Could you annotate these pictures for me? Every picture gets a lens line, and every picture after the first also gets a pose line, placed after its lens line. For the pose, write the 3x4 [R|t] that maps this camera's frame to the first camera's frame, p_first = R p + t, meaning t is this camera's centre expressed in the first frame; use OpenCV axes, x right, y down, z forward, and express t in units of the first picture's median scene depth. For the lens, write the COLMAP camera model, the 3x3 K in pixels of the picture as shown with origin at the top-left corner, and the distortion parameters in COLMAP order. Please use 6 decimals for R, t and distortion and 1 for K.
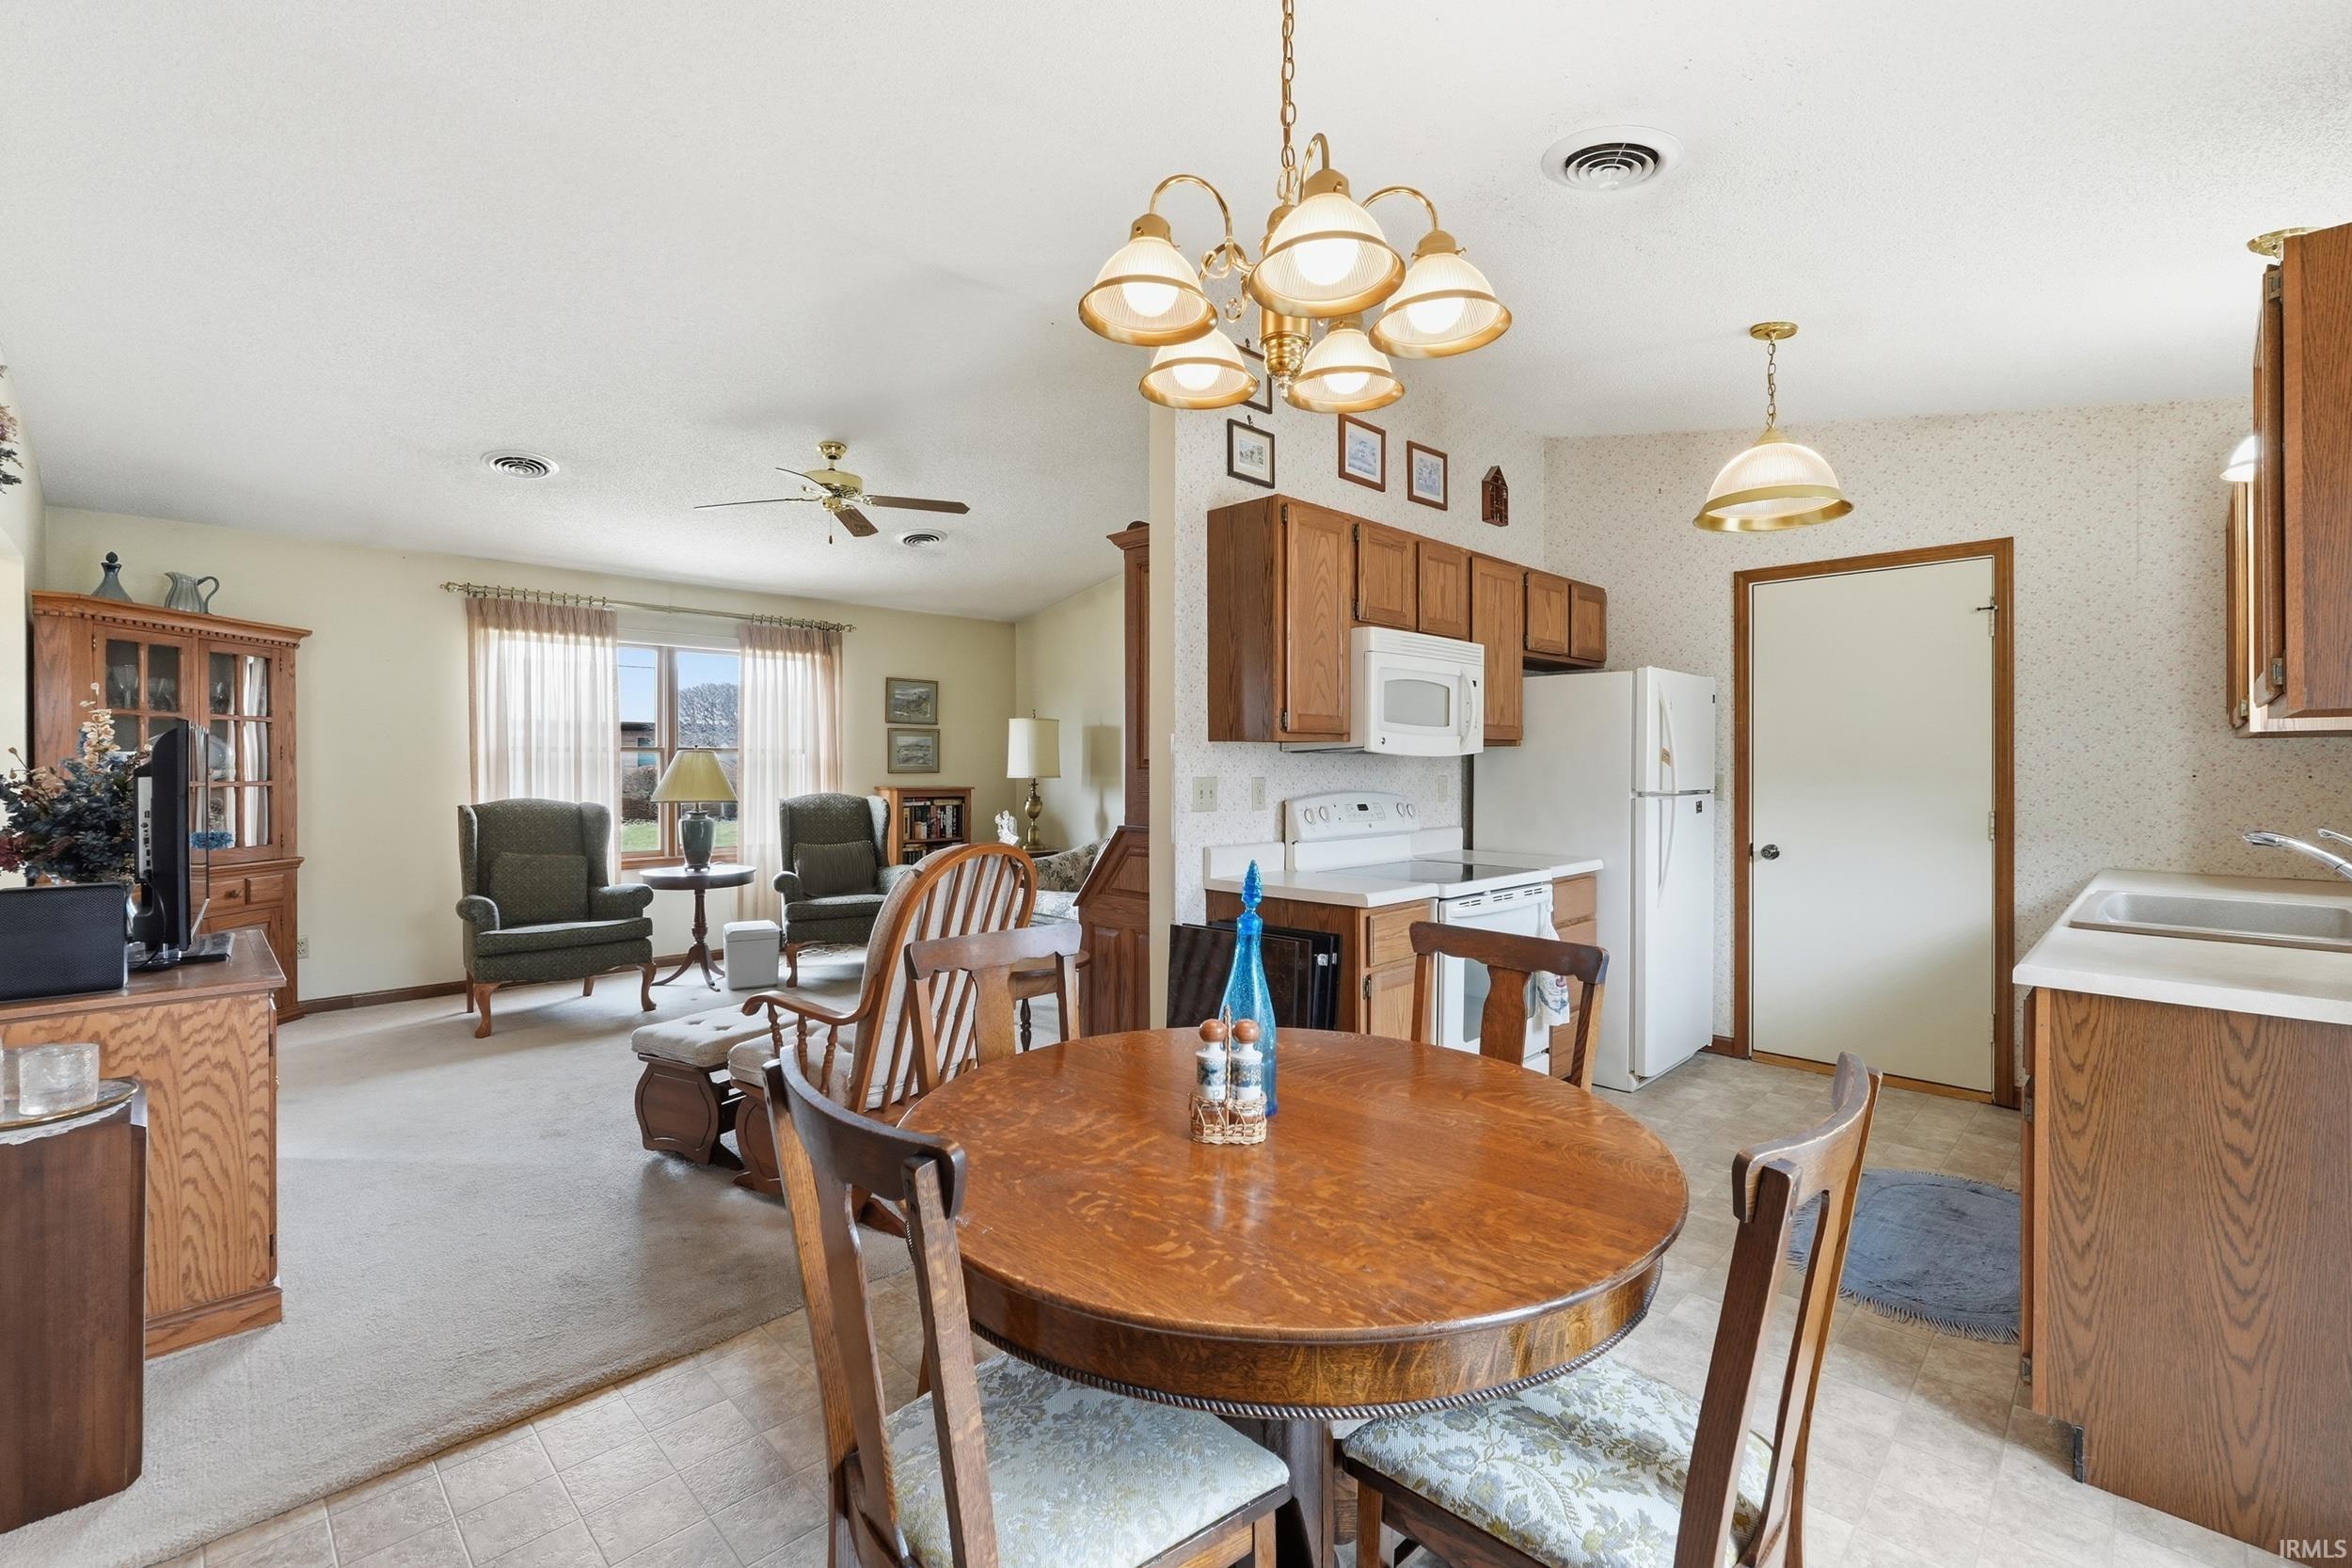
lens RADIAL K [[997.8, 0, 1175.9], [0, 997.8, 778.2], [0, 0, 1]] dist [-0.000946, -0.000057]
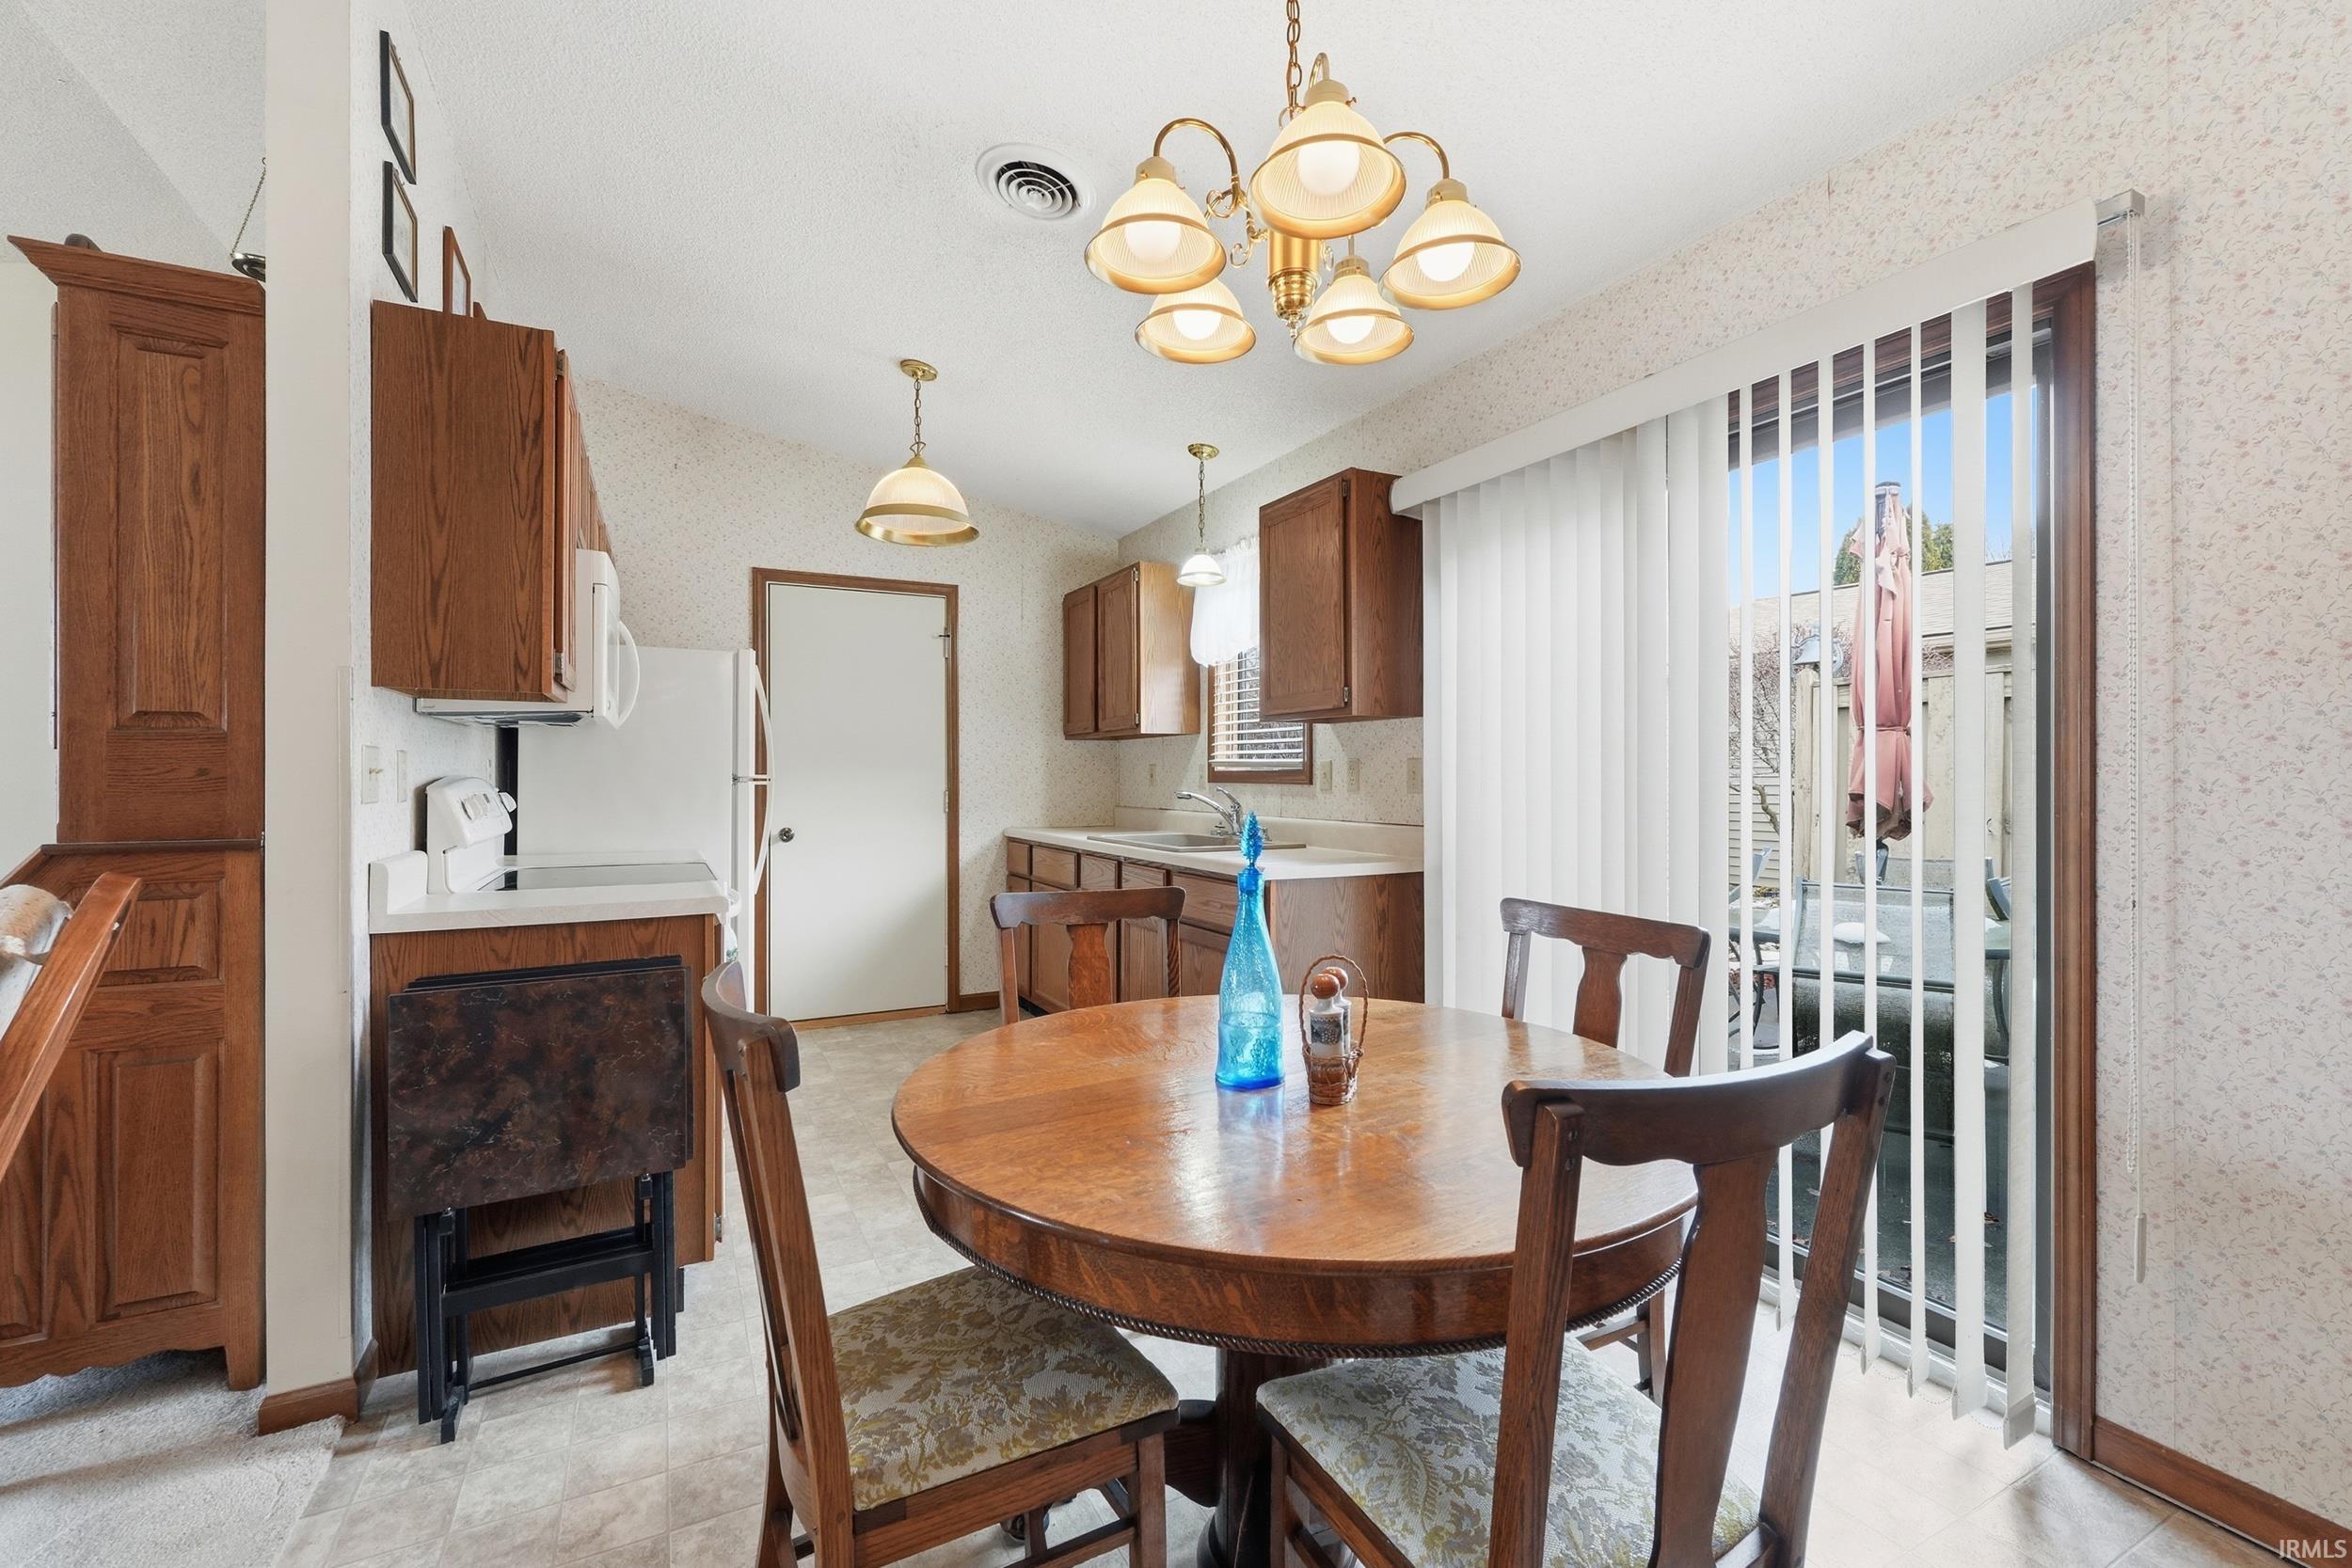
lens RADIAL K [[997.8, 0, 1170.5], [0, 997.8, 778.5], [0, 0, 1]] dist [-0.000946, -0.000057]
pose [[0.304842, -0.001634, 0.952402, -0.217528], [0.009184, 0.999957, -0.001224, 0.013070], [-0.952359, 0.009120, 0.304844, 0.201335]]
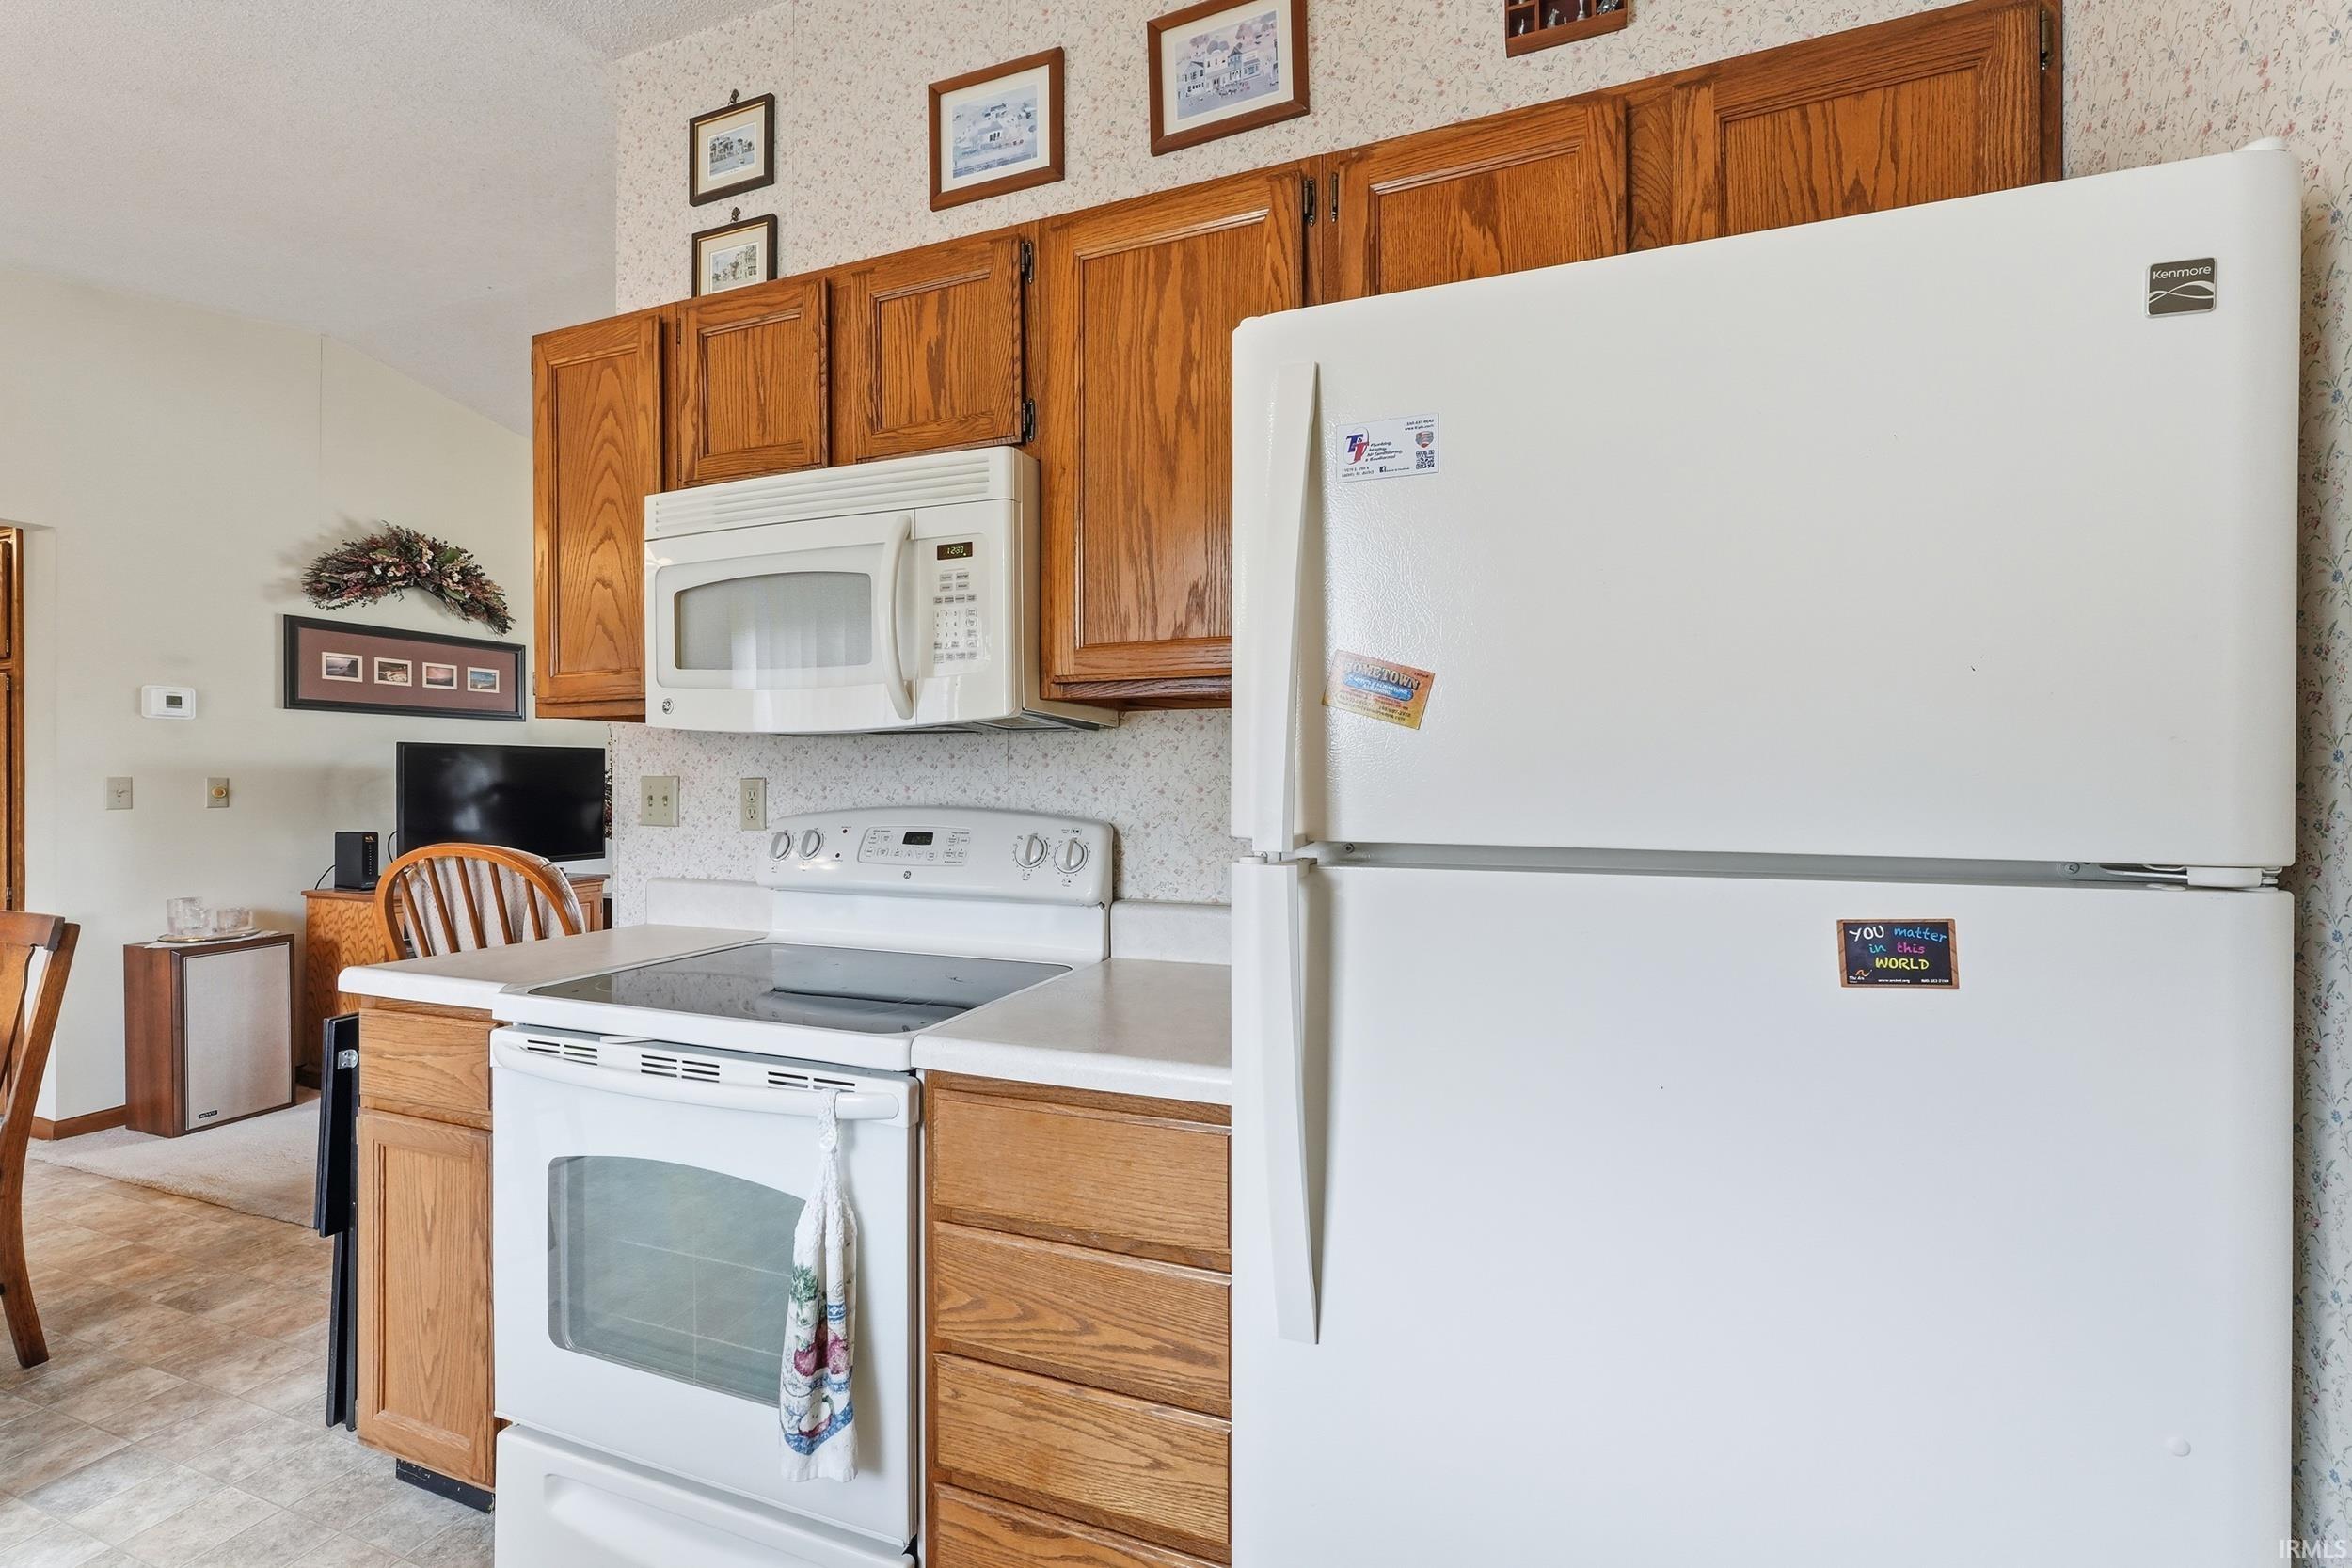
lens RADIAL K [[997.8, 0, 1190.4], [0, 997.8, 777.9], [0, 0, 1]] dist [-0.000946, -0.000057]
pose [[0.415673, -0.000015, -0.909514, 0.463633], [-0.008467, 0.999957, -0.003886, 0.000191], [0.909475, 0.009316, 0.415654, 0.600392]]
